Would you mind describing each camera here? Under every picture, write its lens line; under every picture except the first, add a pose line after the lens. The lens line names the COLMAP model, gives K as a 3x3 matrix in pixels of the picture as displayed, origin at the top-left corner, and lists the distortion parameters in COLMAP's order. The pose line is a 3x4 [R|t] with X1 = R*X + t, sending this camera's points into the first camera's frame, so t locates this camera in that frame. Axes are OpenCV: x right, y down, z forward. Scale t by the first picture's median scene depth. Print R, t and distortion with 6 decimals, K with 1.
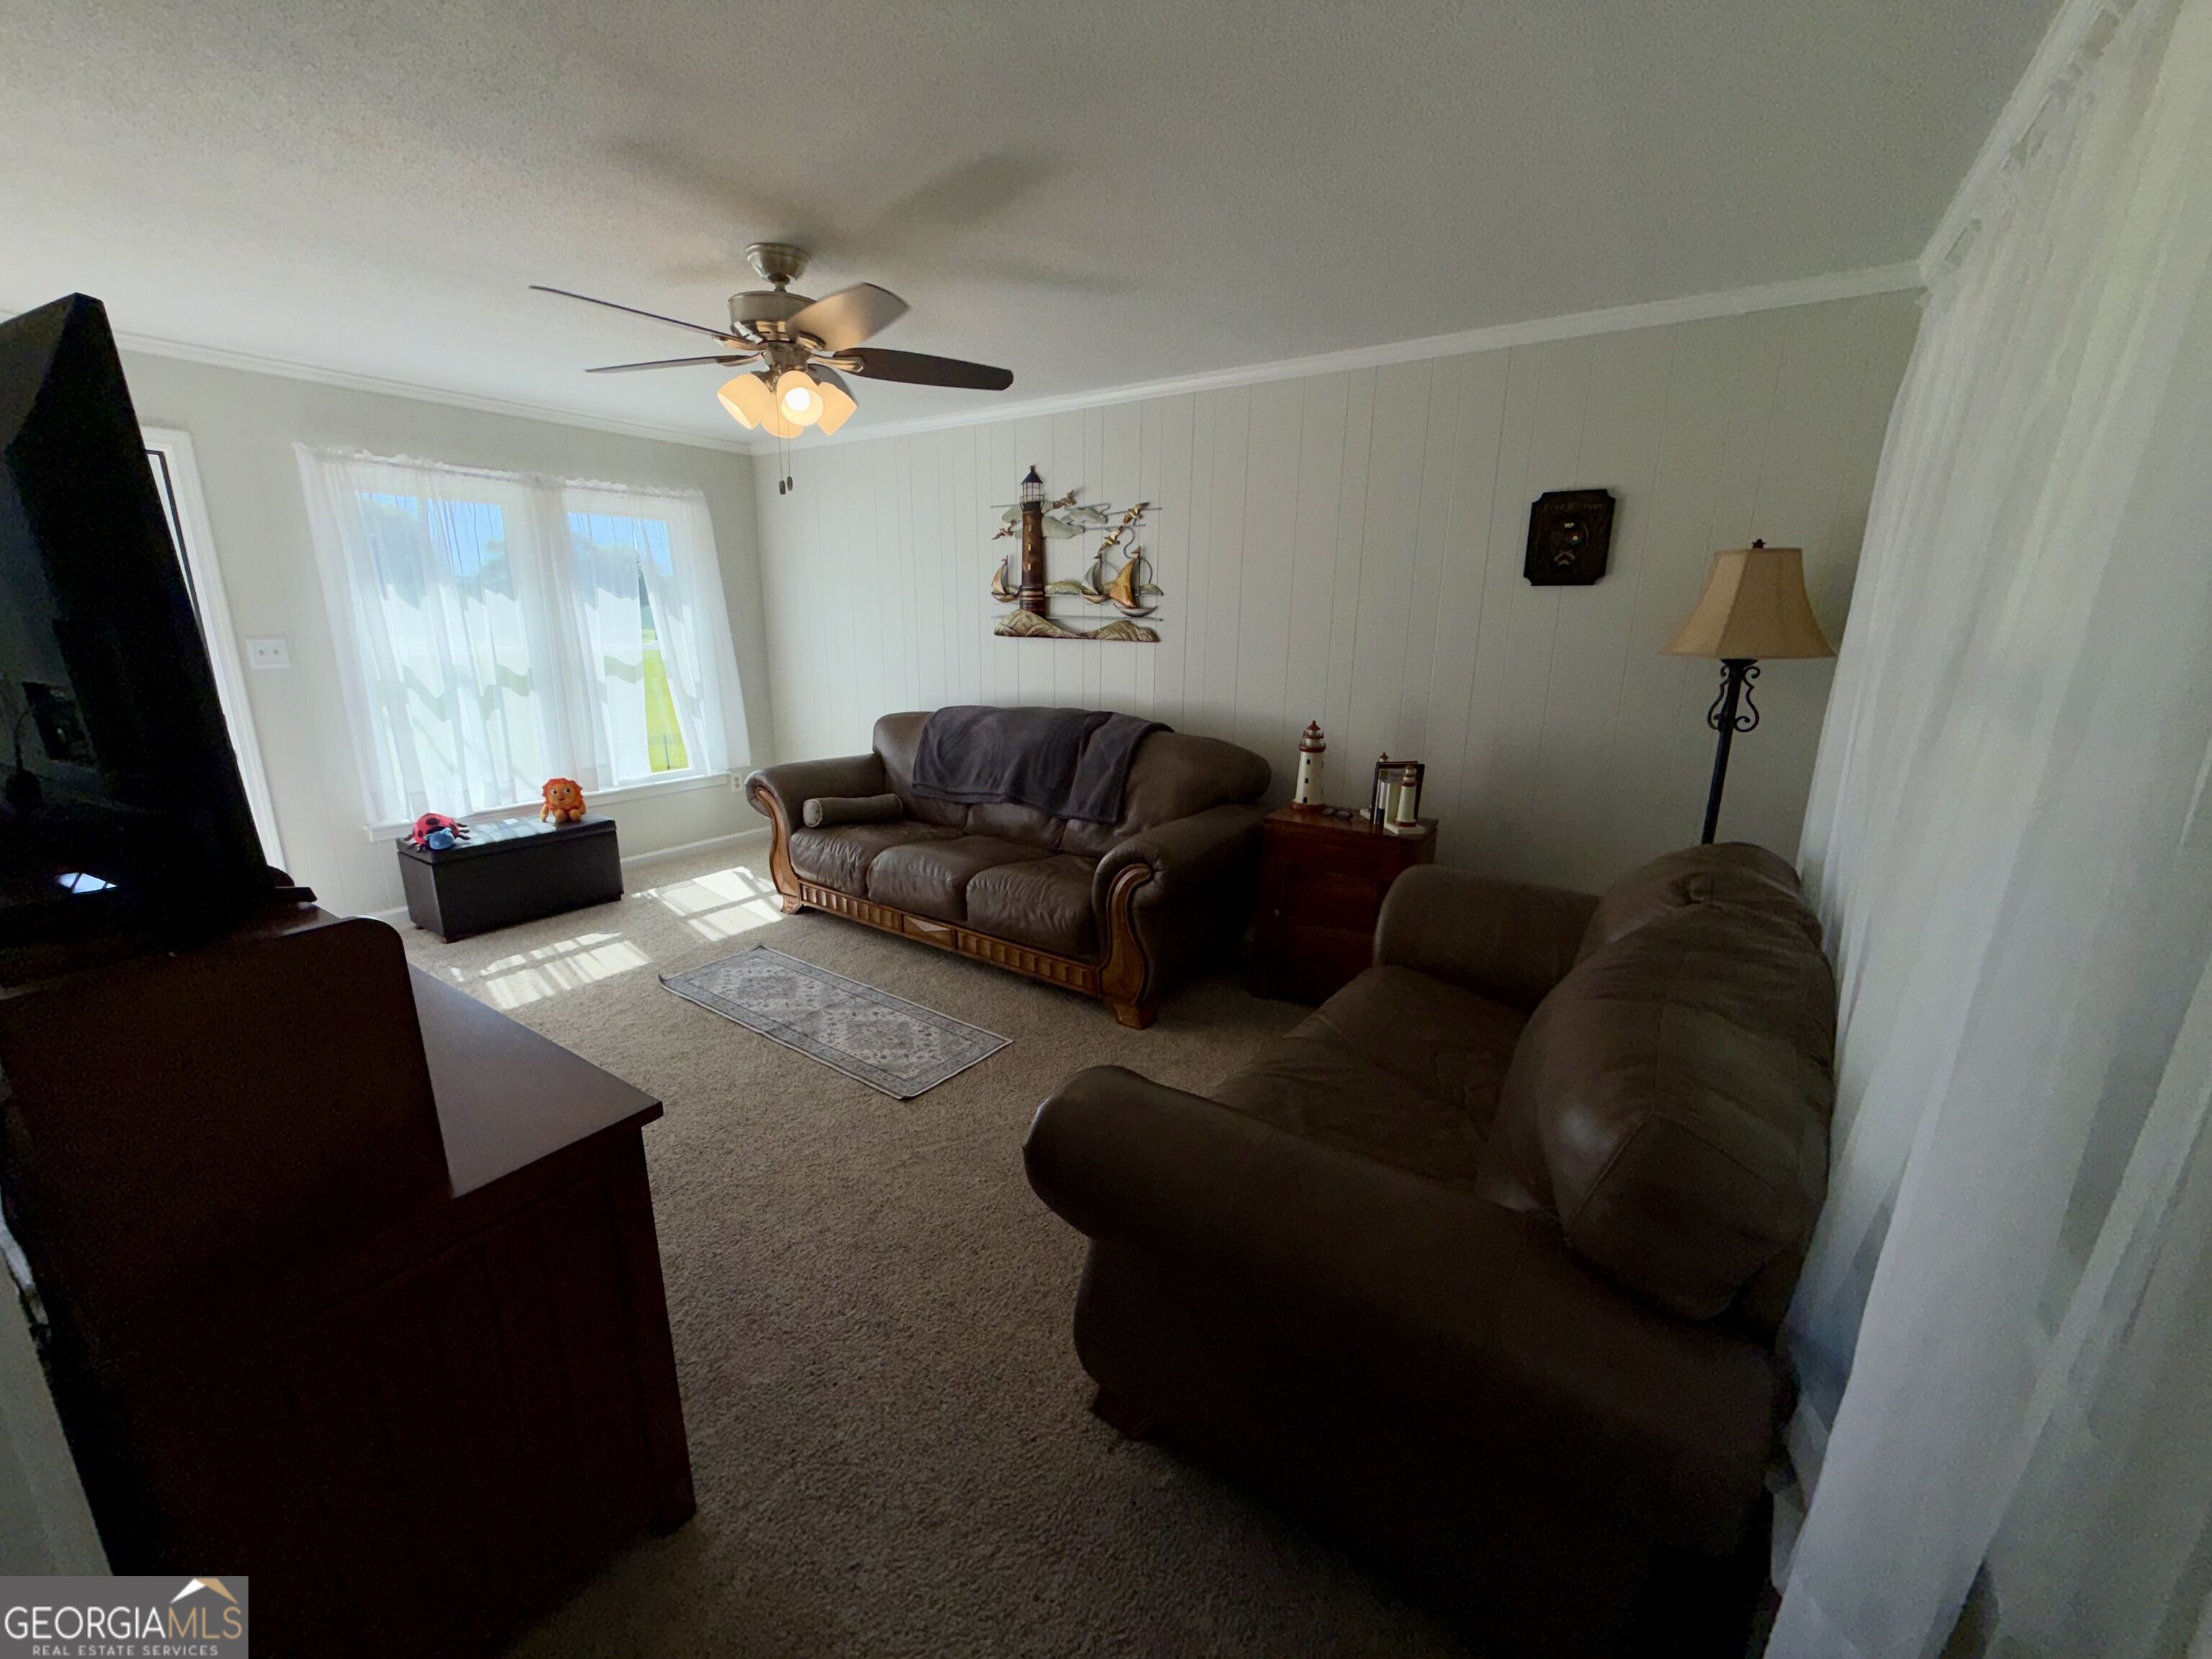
lens RADIAL K [[878.8, 0, 1098.3], [0, 878.8, 830.0], [0, 0, 1]] dist [0.004177, 0.000154]
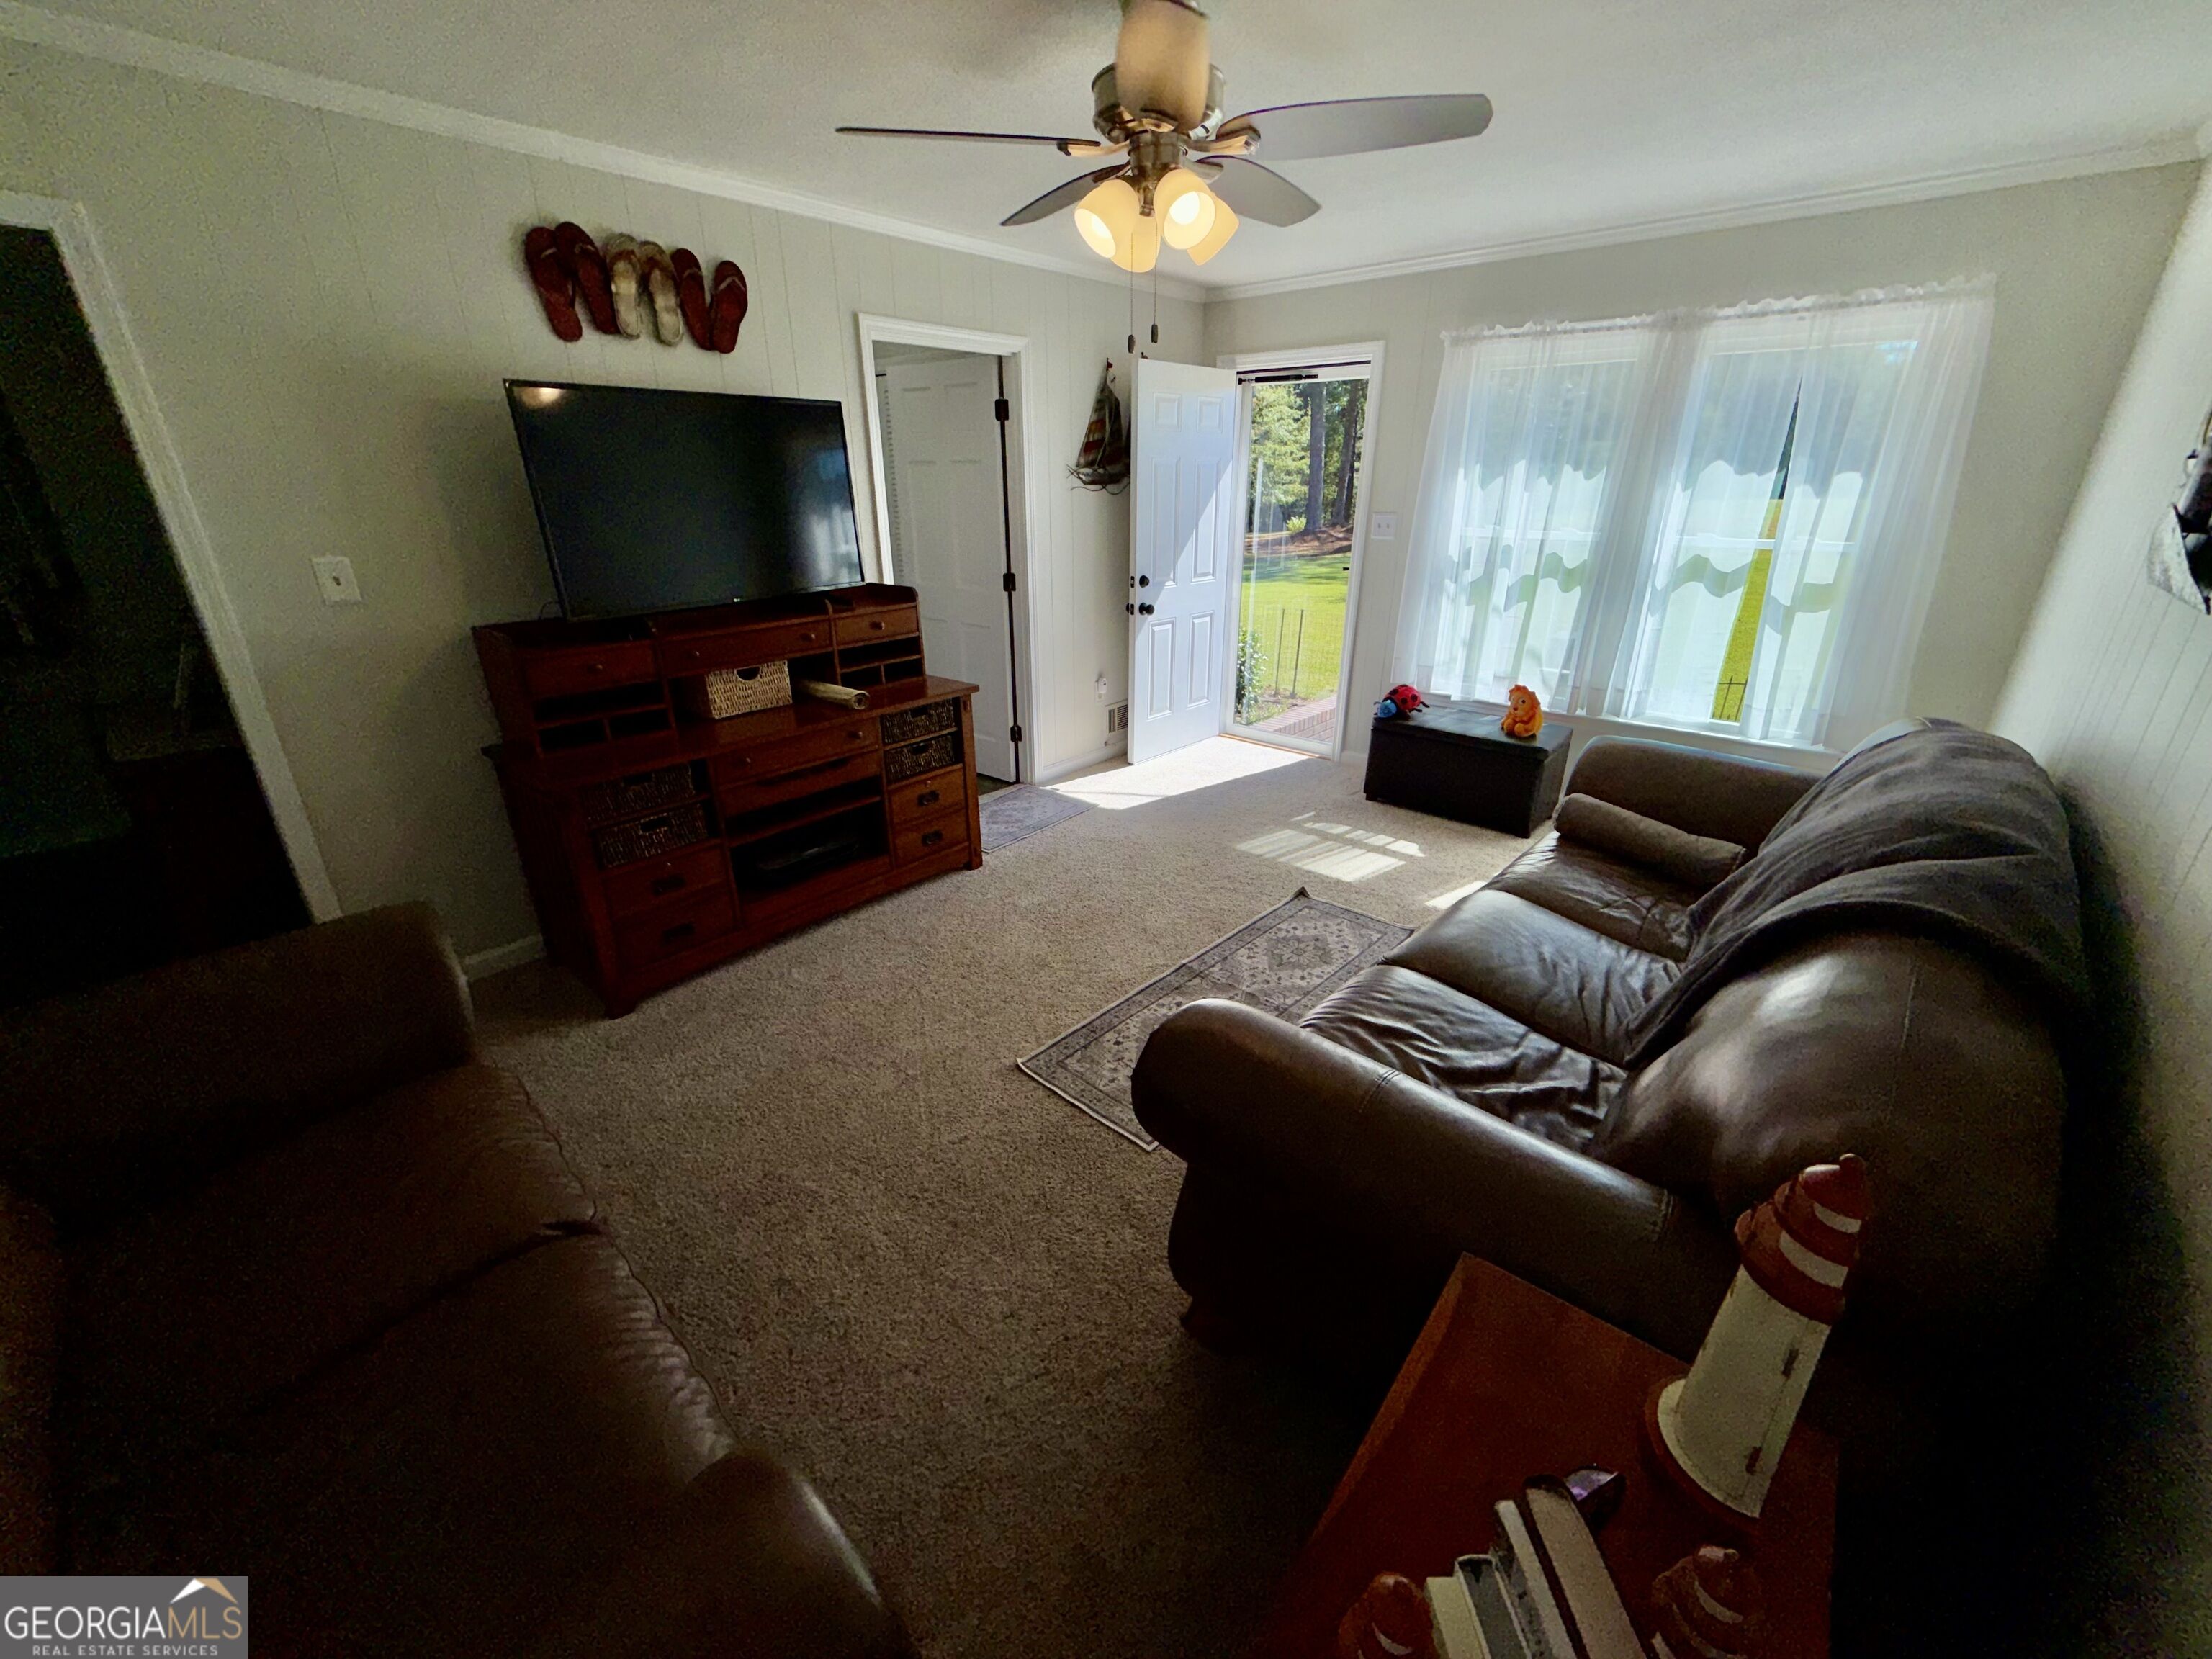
lens RADIAL K [[878.8, 0, 1098.3], [0, 878.8, 830.0], [0, 0, 1]] dist [0.004177, 0.000154]
pose [[-0.123967, 0.367662, -0.921660, 0.345313], [-0.234894, 0.891553, 0.387245, -0.185891], [0.964084, 0.264498, -0.024162, 0.687099]]
